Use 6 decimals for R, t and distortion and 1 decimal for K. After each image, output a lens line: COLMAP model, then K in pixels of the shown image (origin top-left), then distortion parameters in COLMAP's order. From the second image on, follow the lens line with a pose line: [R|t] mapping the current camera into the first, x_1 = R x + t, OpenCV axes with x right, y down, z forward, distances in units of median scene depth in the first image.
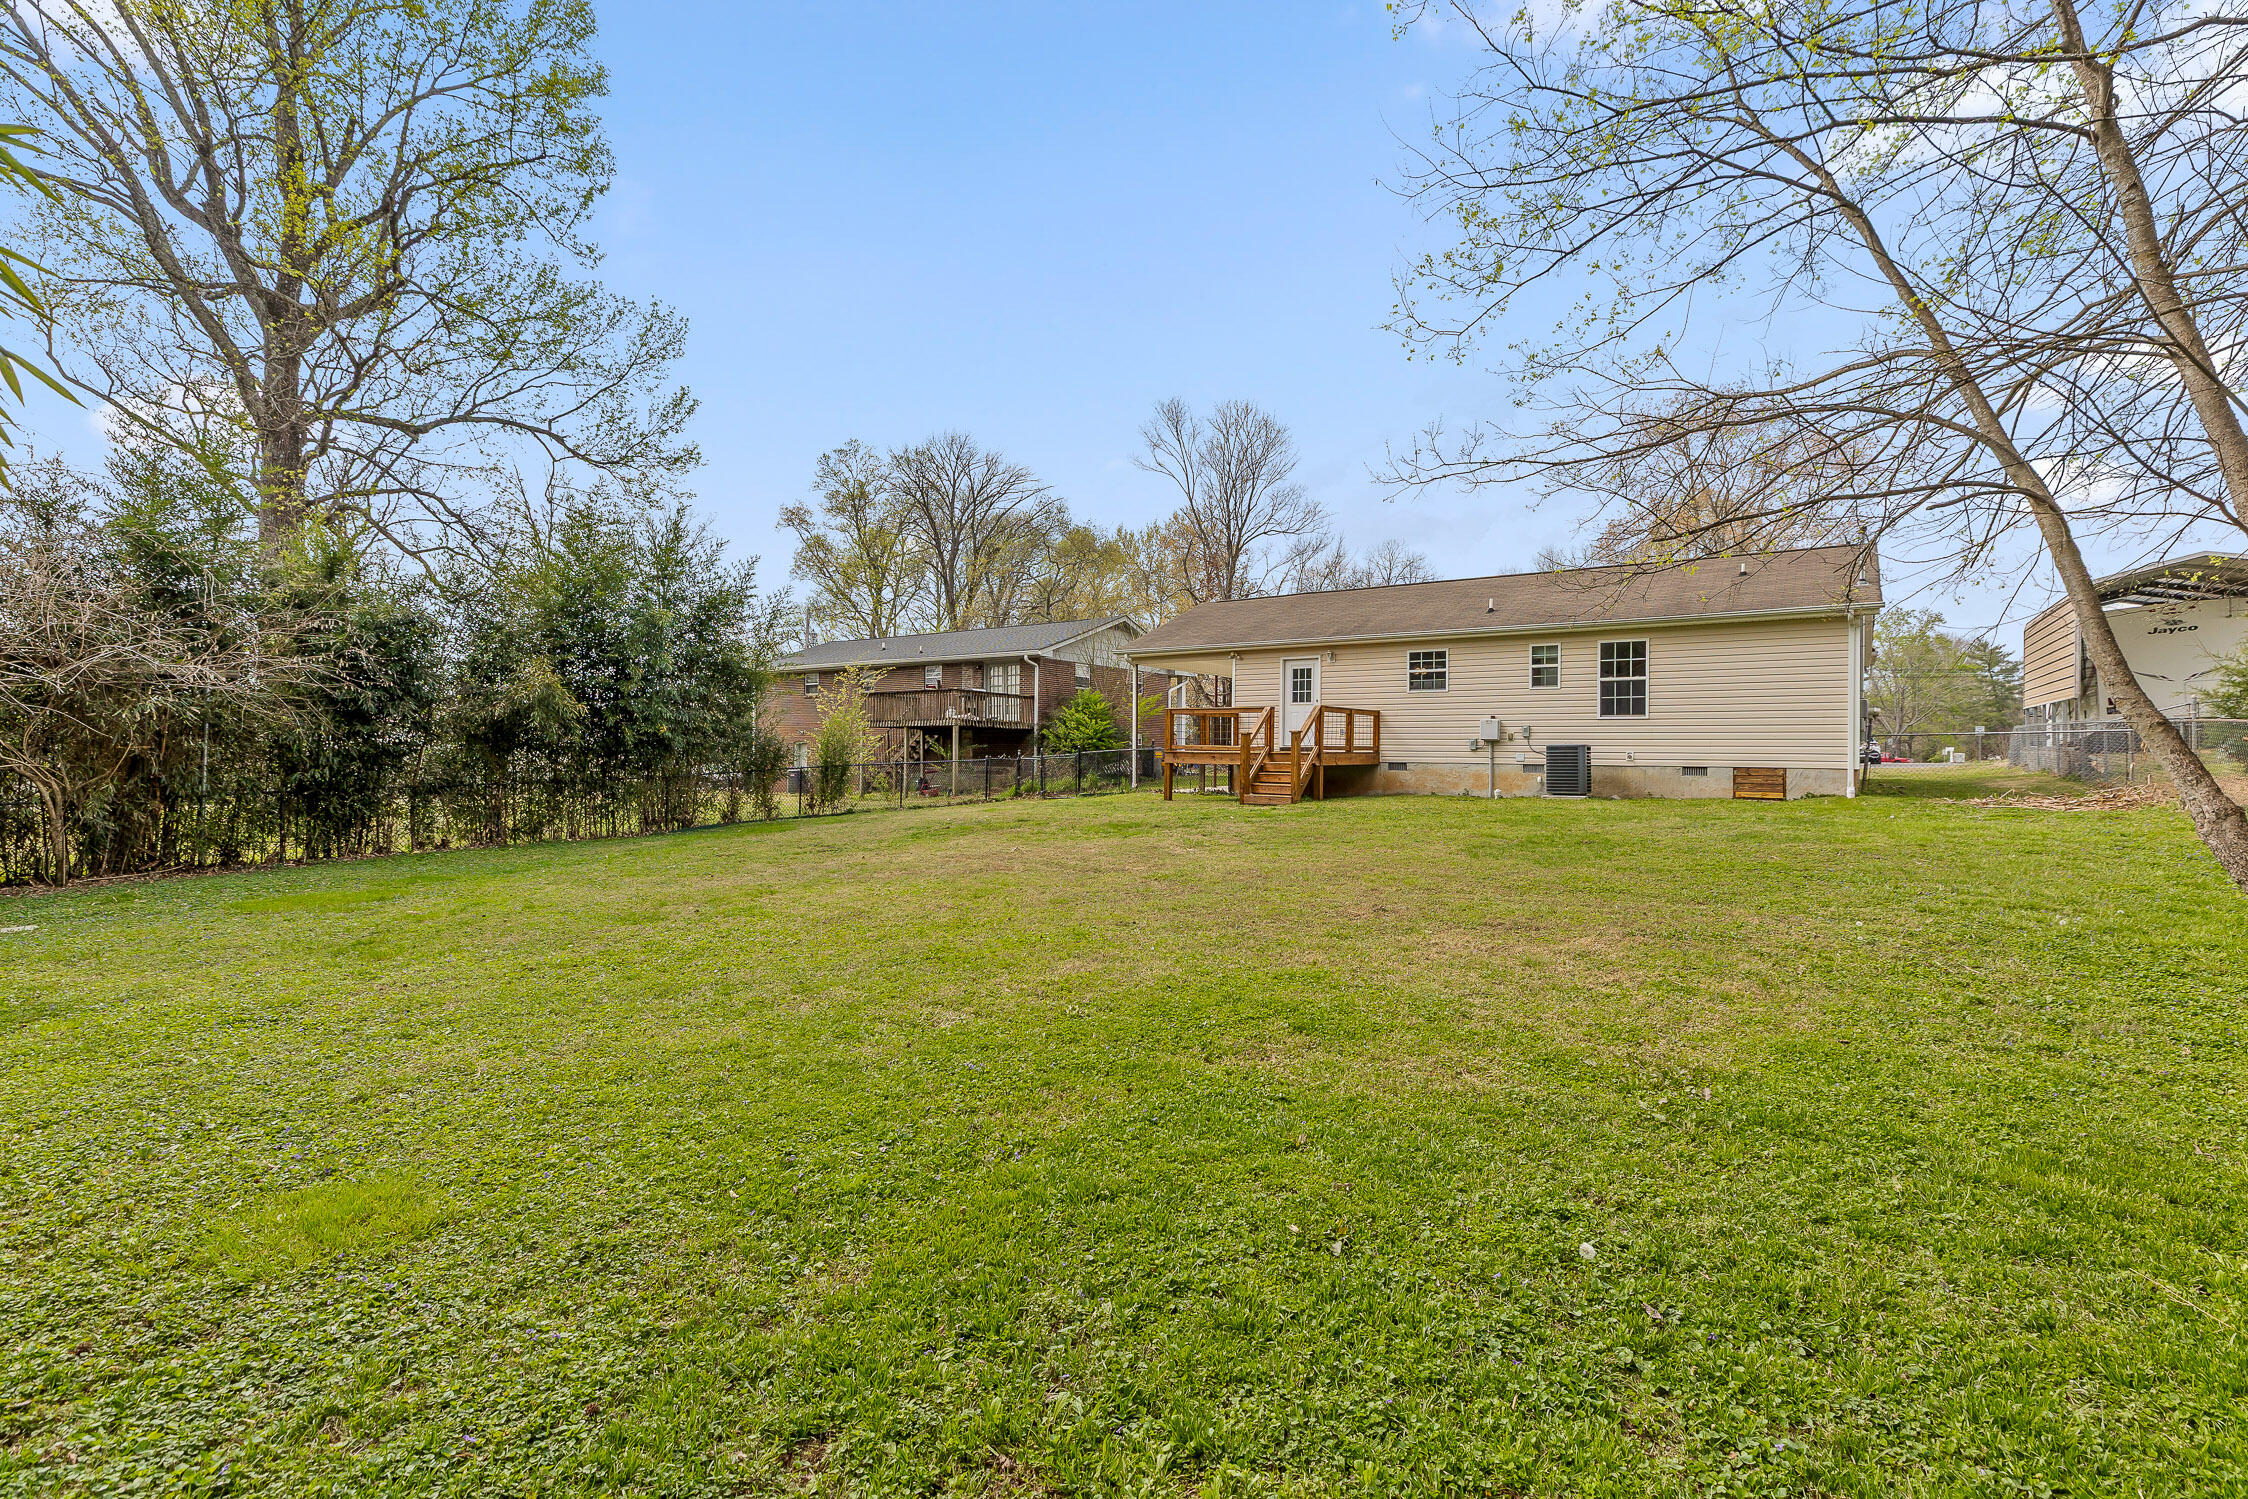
lens RADIAL K [[1025.3, 0, 1121.2], [0, 1025.3, 744.4], [0, 0, 1]] dist [0.003989, -0.000982]
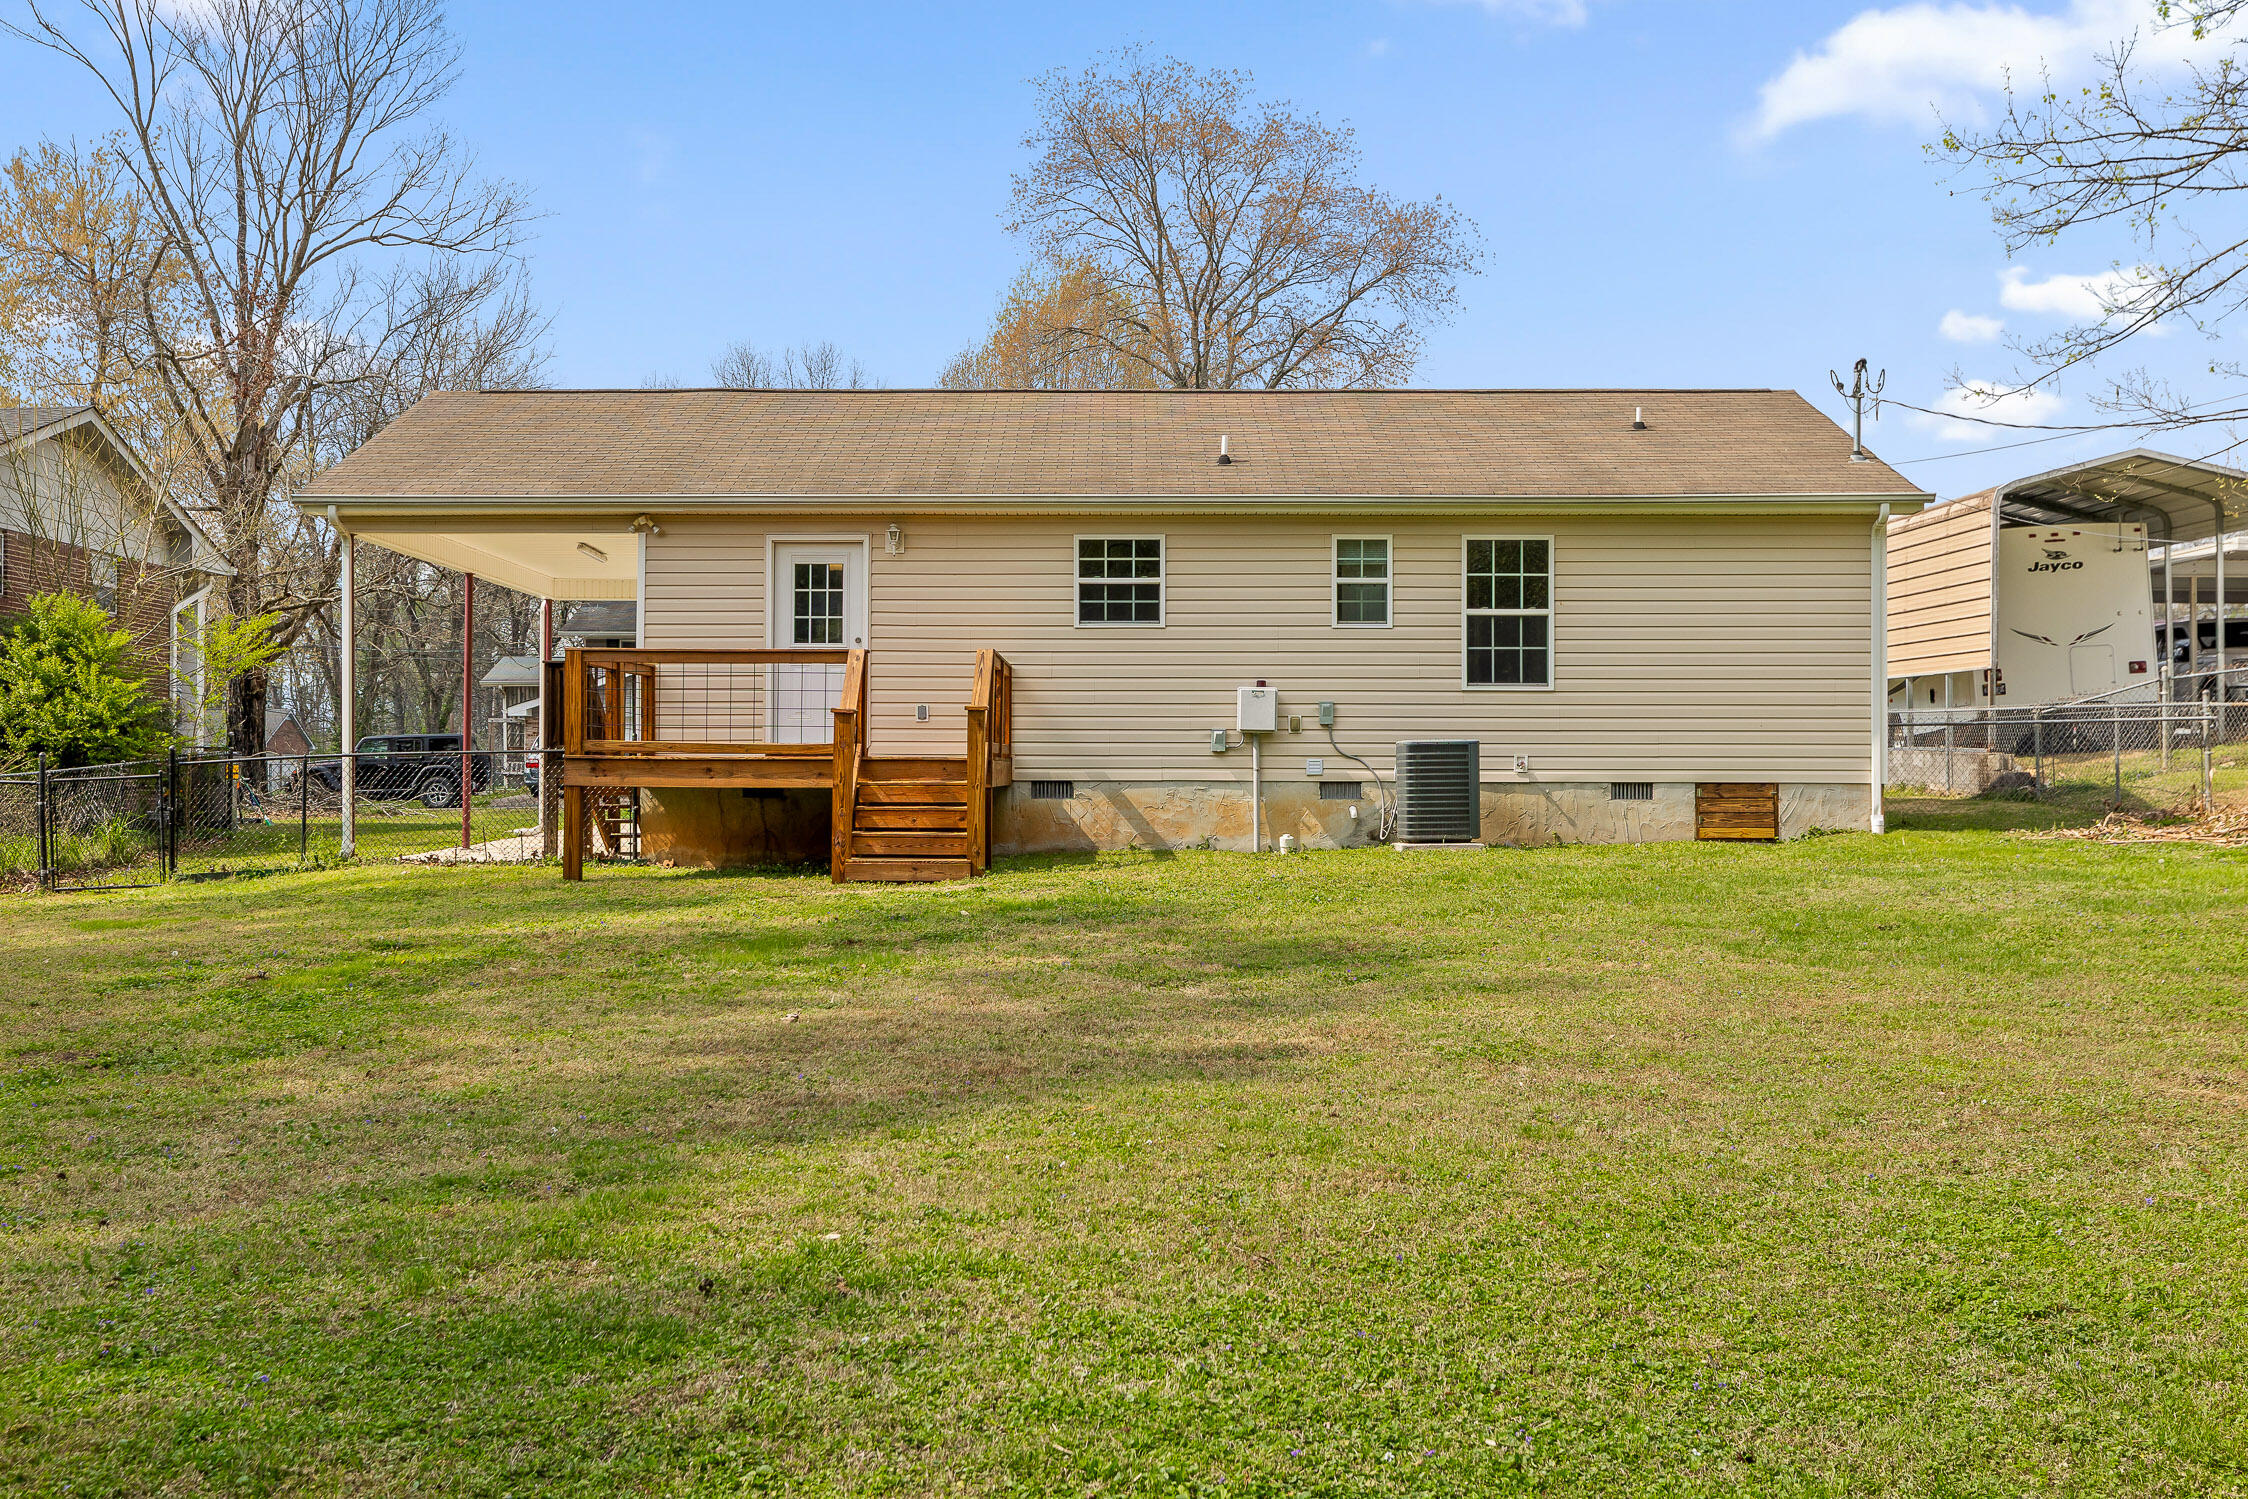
lens RADIAL K [[2237.7, 0, 1124.0], [0, 2237.7, 749.4], [0, 0, 1]] dist [0.007768, 0.000000]
pose [[0.825755, -0.000647, 0.564029, -0.291236], [0.000468, 1.000000, 0.000462, 0.003633], [-0.564029, -0.000118, 0.825755, 0.182572]]
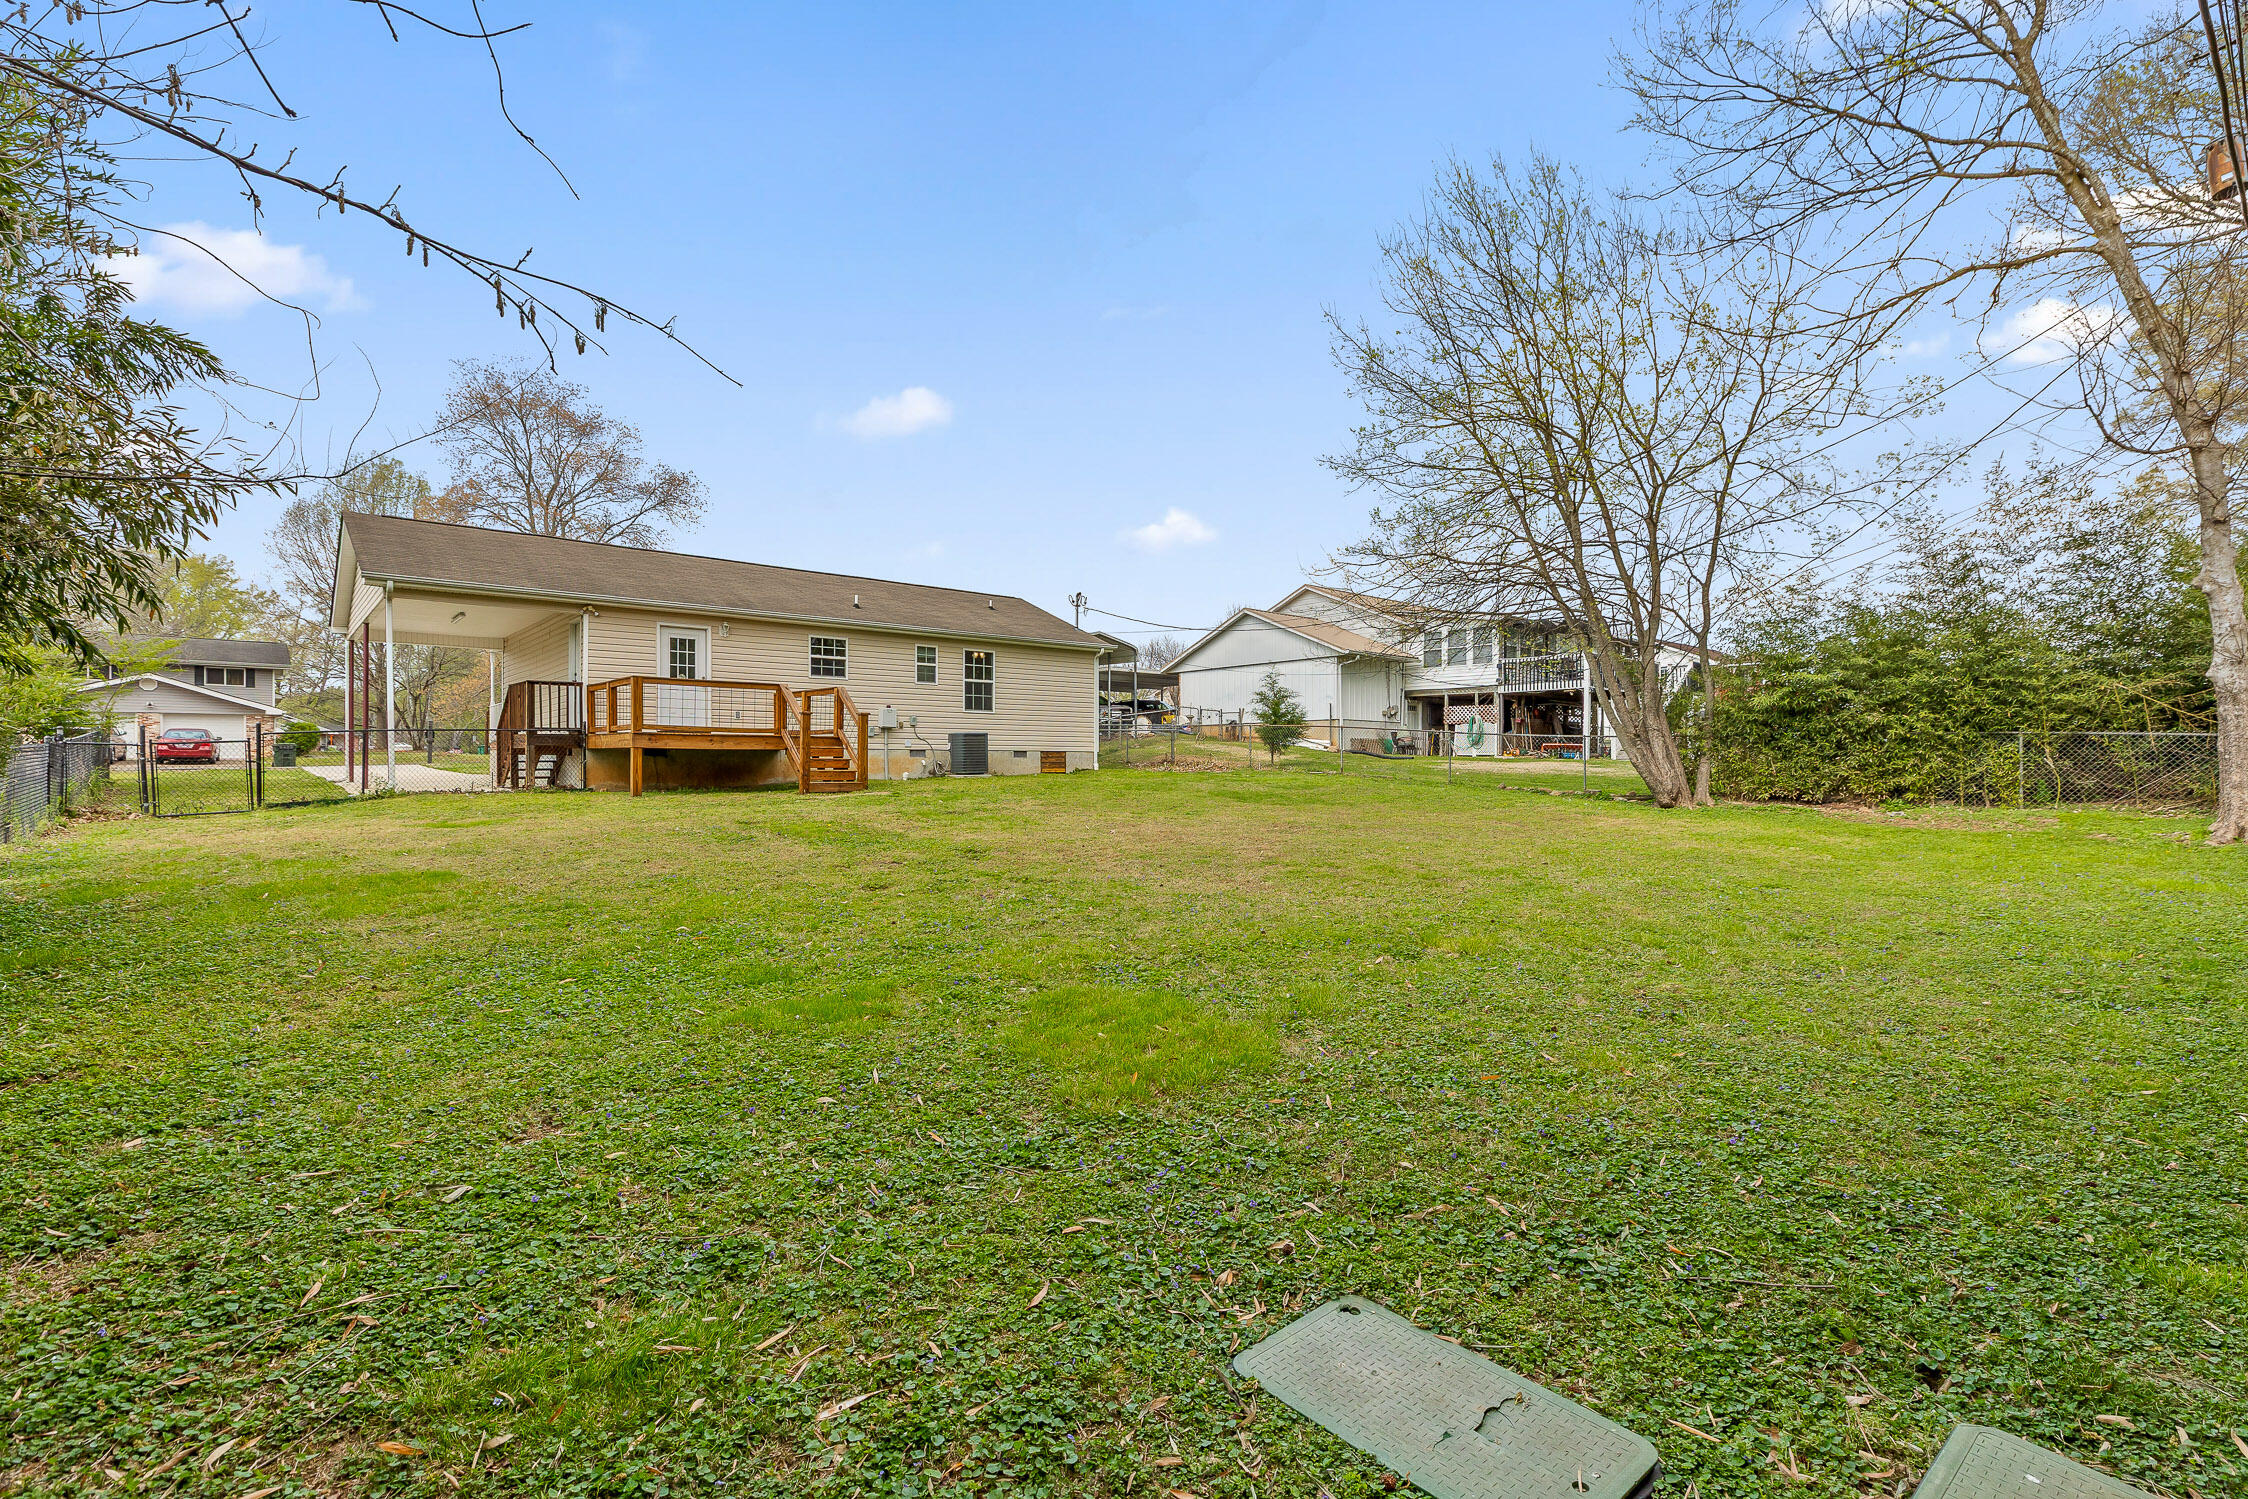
lens RADIAL K [[1025.3, 0, 1132.3], [0, 1025.3, 758.5], [0, 0, 1]] dist [0.003989, -0.000982]
pose [[0.229211, -0.006378, 0.973356, -0.674518], [-0.010945, 0.999898, 0.009129, 0.016731], [-0.973315, -0.012746, 0.229117, 0.516605]]
